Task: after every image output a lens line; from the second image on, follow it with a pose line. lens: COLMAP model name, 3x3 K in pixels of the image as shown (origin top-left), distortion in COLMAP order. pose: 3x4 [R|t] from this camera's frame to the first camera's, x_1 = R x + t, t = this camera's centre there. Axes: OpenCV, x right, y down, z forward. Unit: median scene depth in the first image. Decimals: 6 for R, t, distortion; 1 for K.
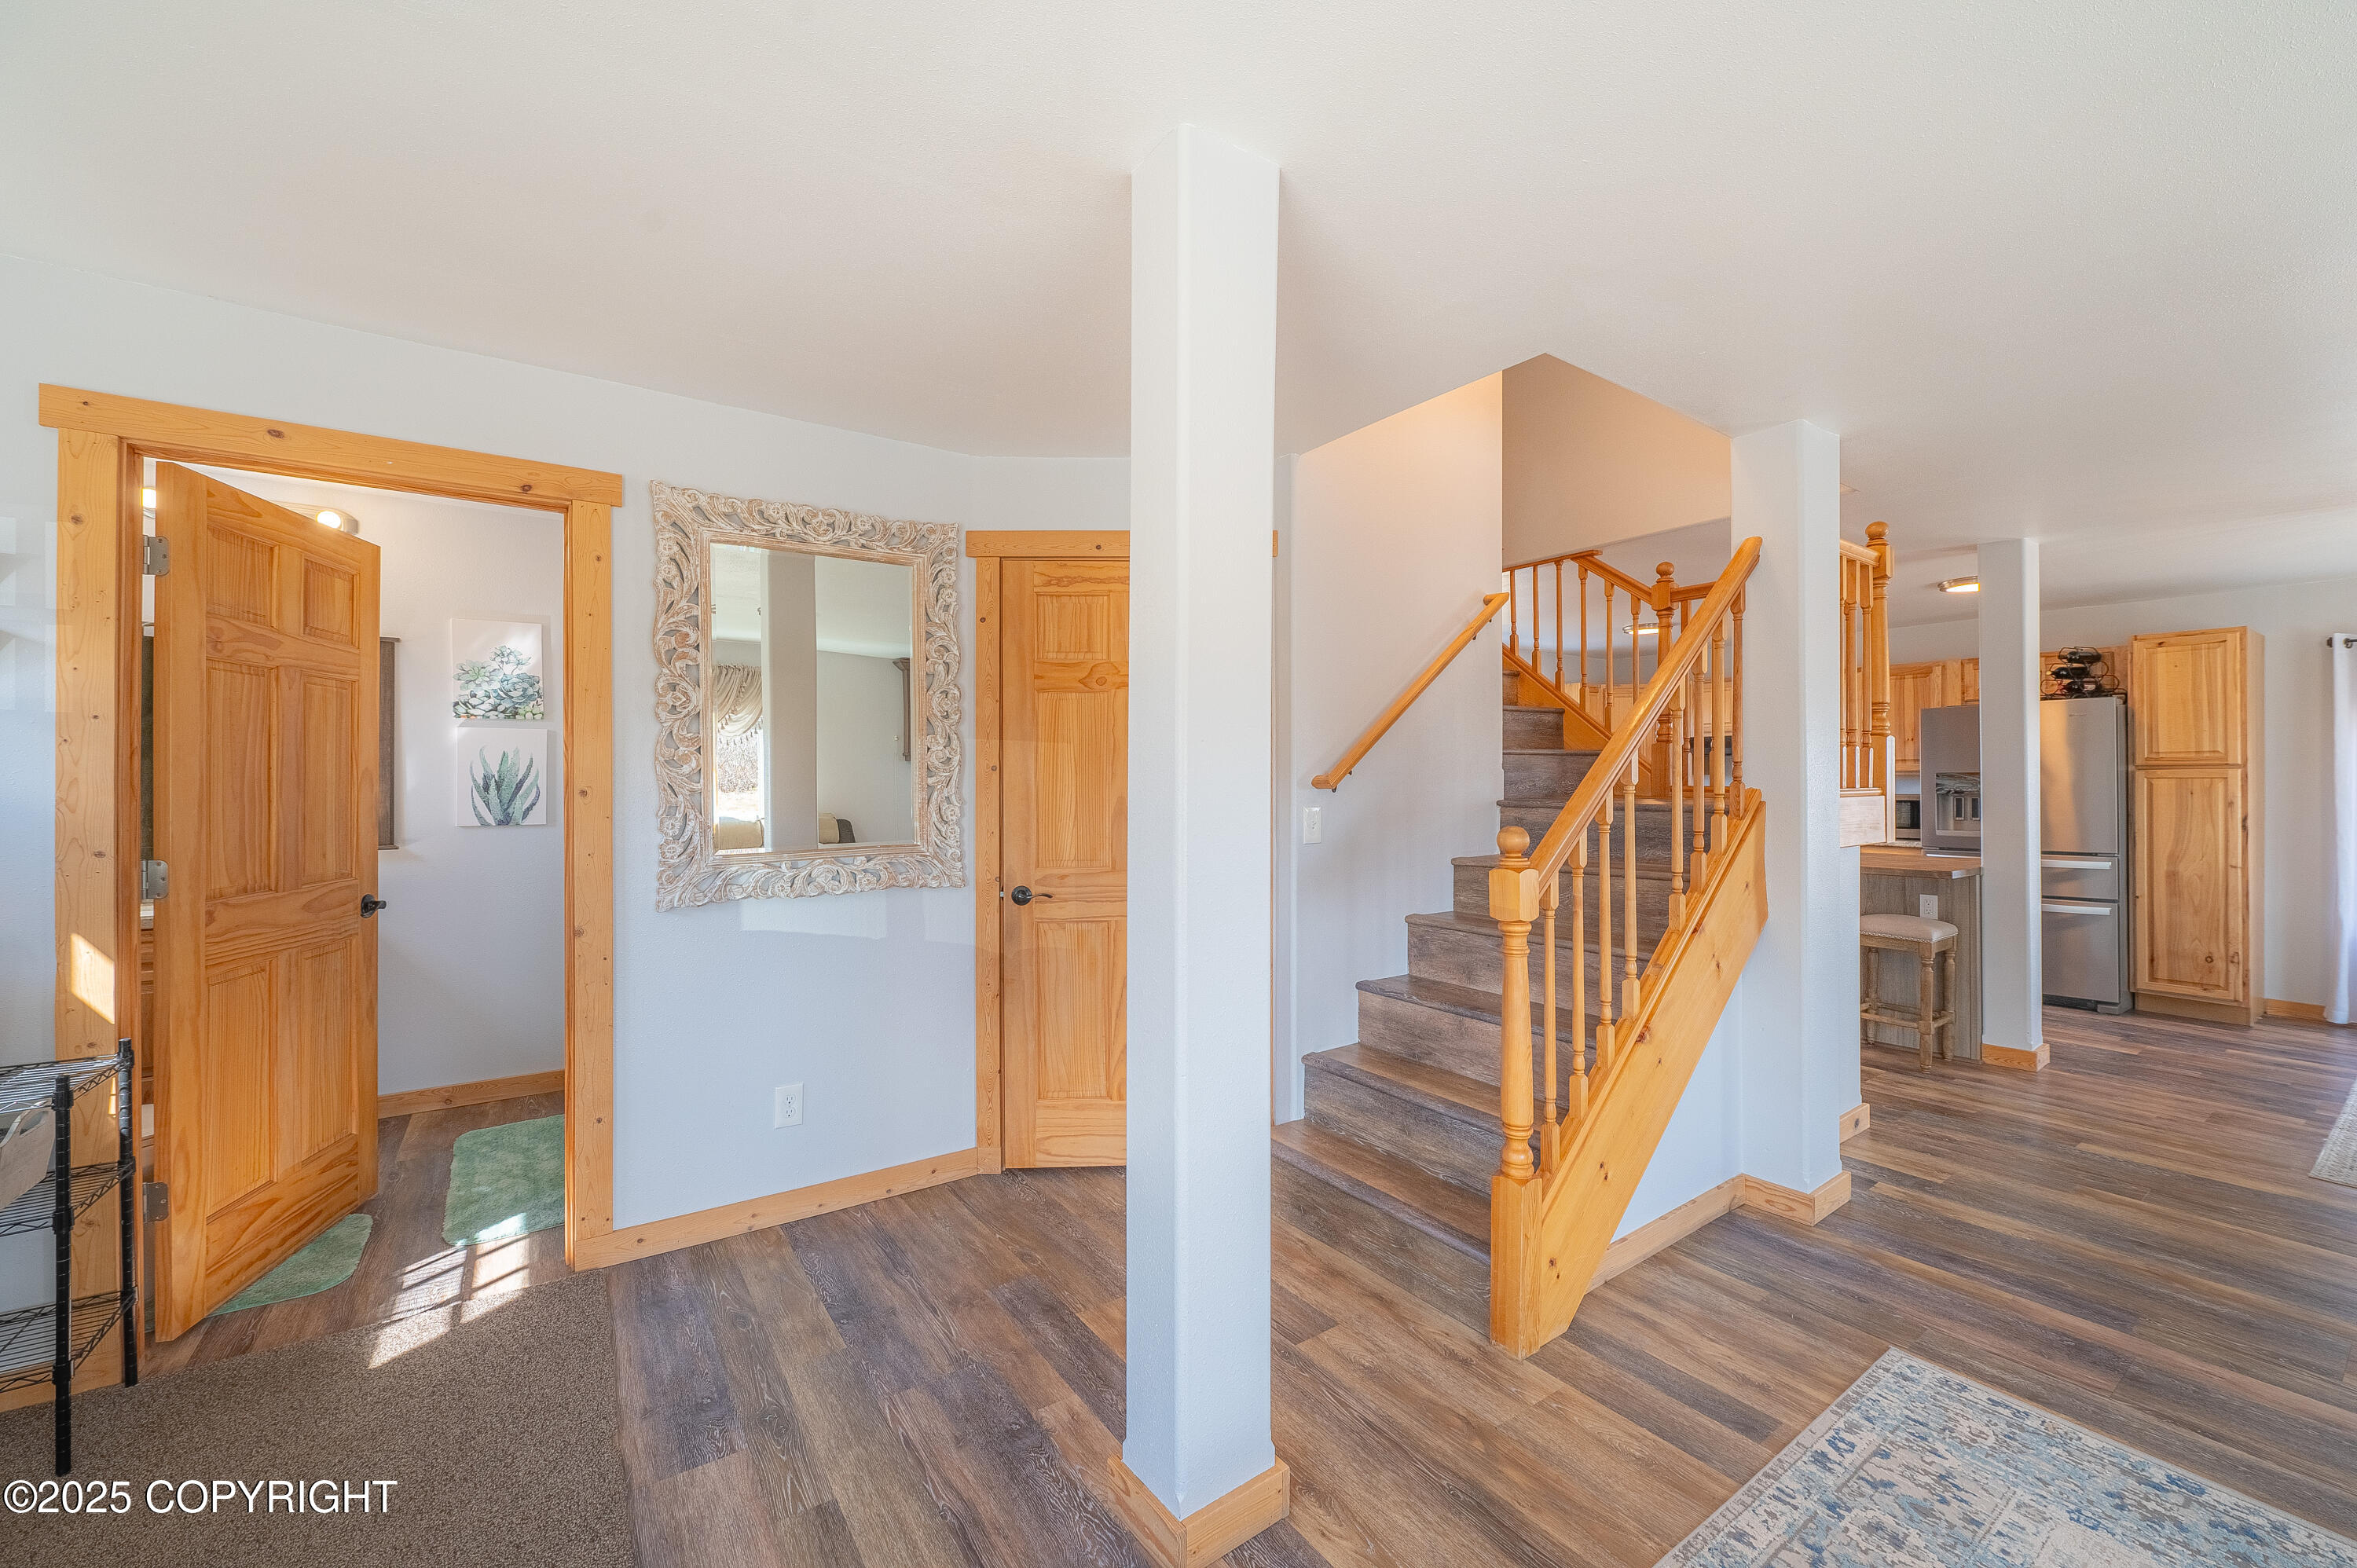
lens RADIAL K [[933.7, 0, 1186.3], [0, 933.7, 777.6], [0, 0, 1]] dist [-0.007083, -0.000534]
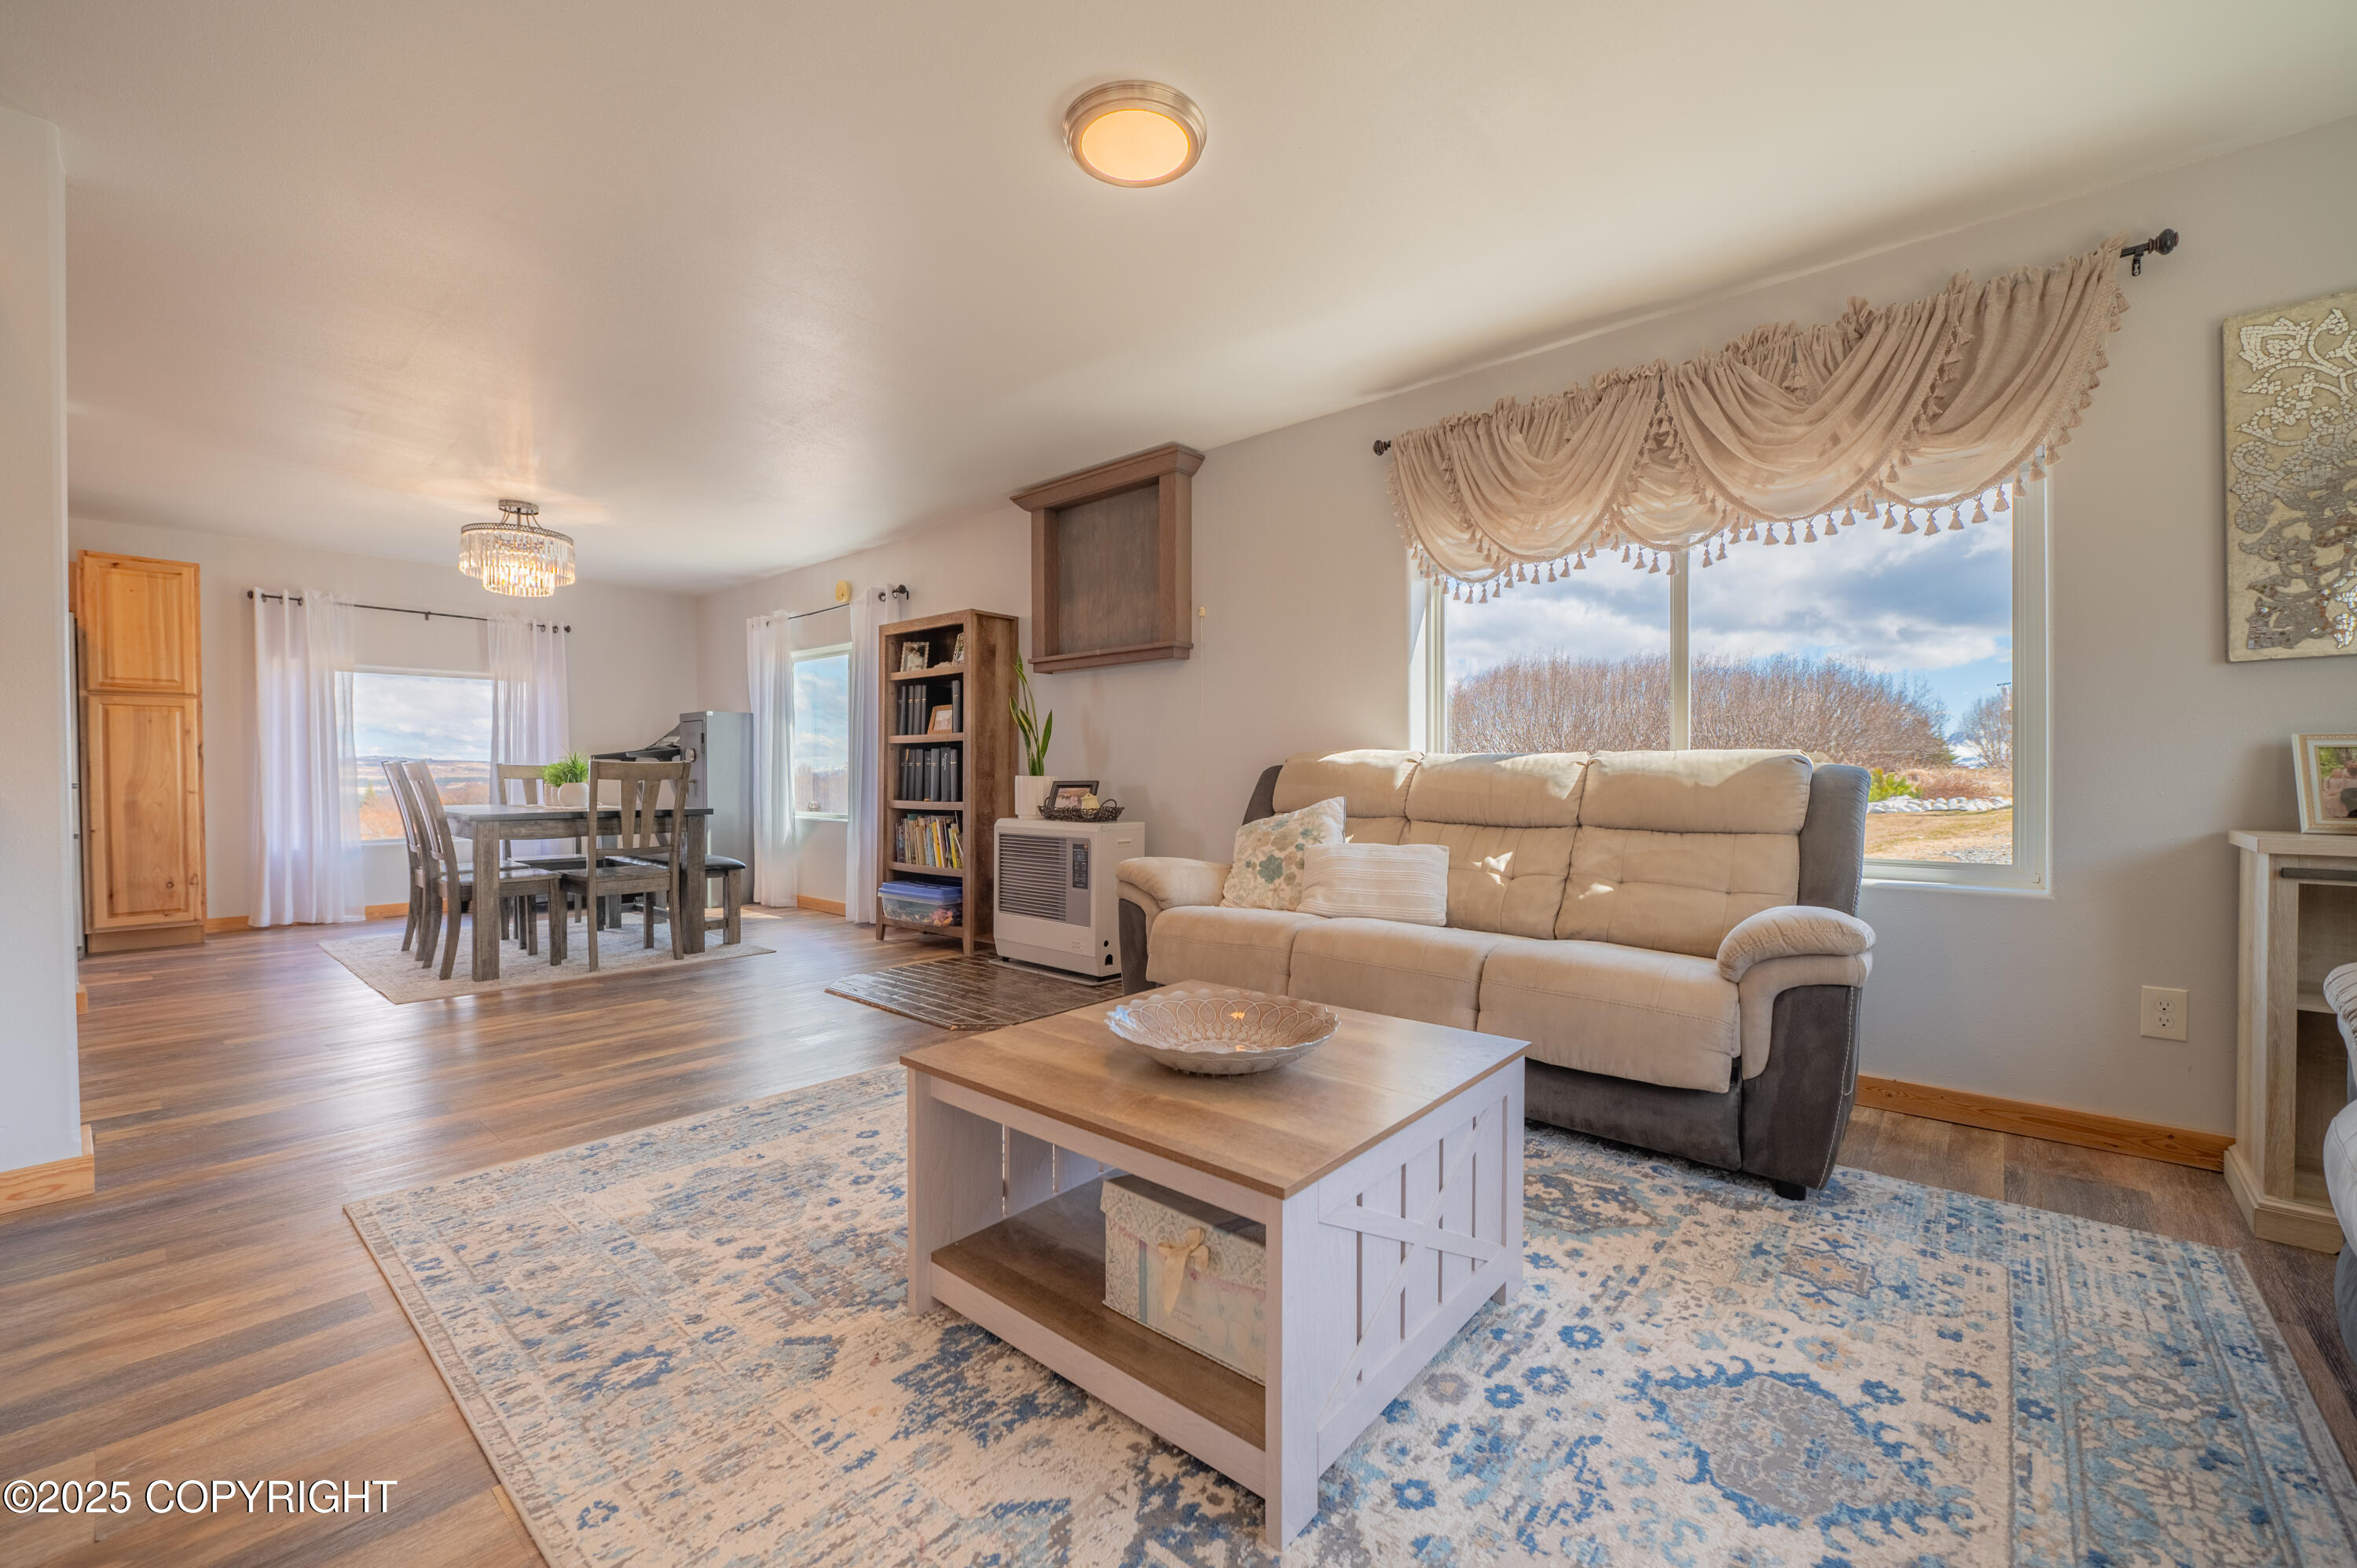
lens RADIAL K [[951.7, 0, 1166.8], [0, 951.7, 784.6], [0, 0, 1]] dist [-0.007937, -0.000343]
pose [[-0.234300, -0.010908, 0.972103, -0.259352], [0.001937, 0.999930, 0.011687, 0.125588], [-0.972162, 0.004621, -0.234263, 0.289237]]
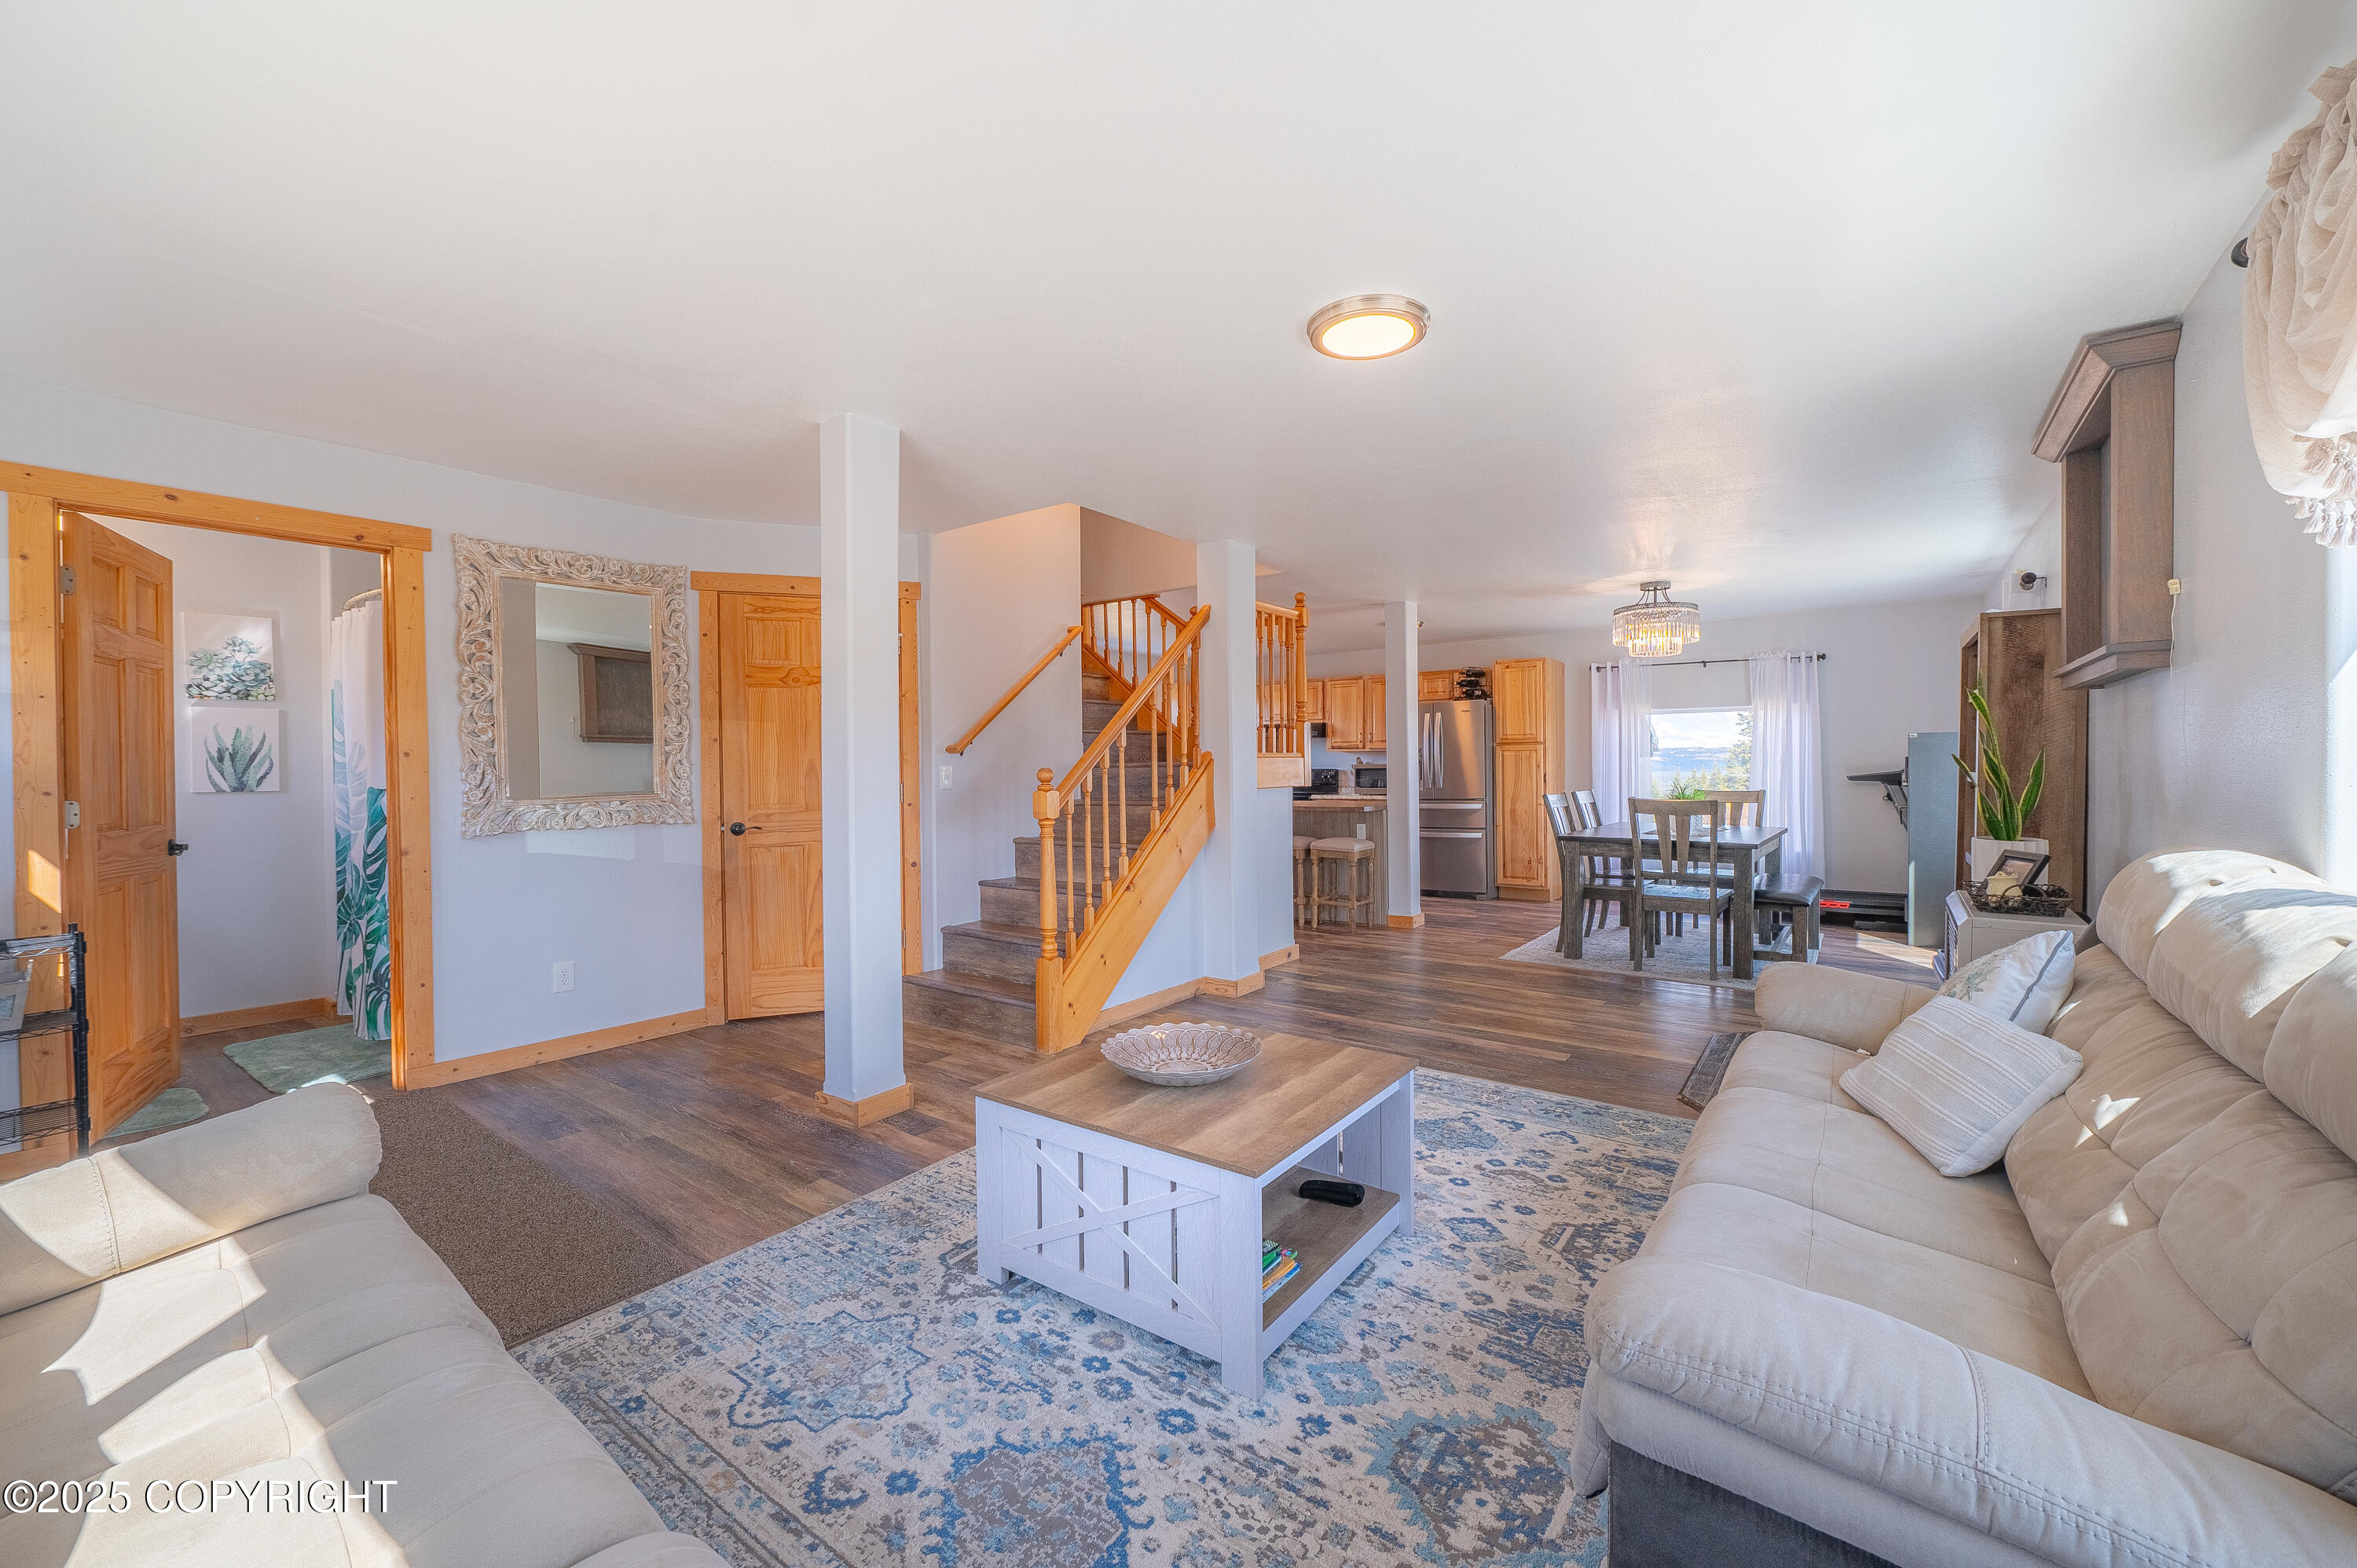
lens RADIAL K [[933.7, 0, 1186.3], [0, 933.7, 777.6], [0, 0, 1]] dist [-0.007083, -0.000534]
pose [[0.947286, -0.012061, 0.320161, 0.018573], [0.008146, 0.999875, 0.013565, 0.034784], [-0.320284, -0.010242, 0.947266, -0.589137]]
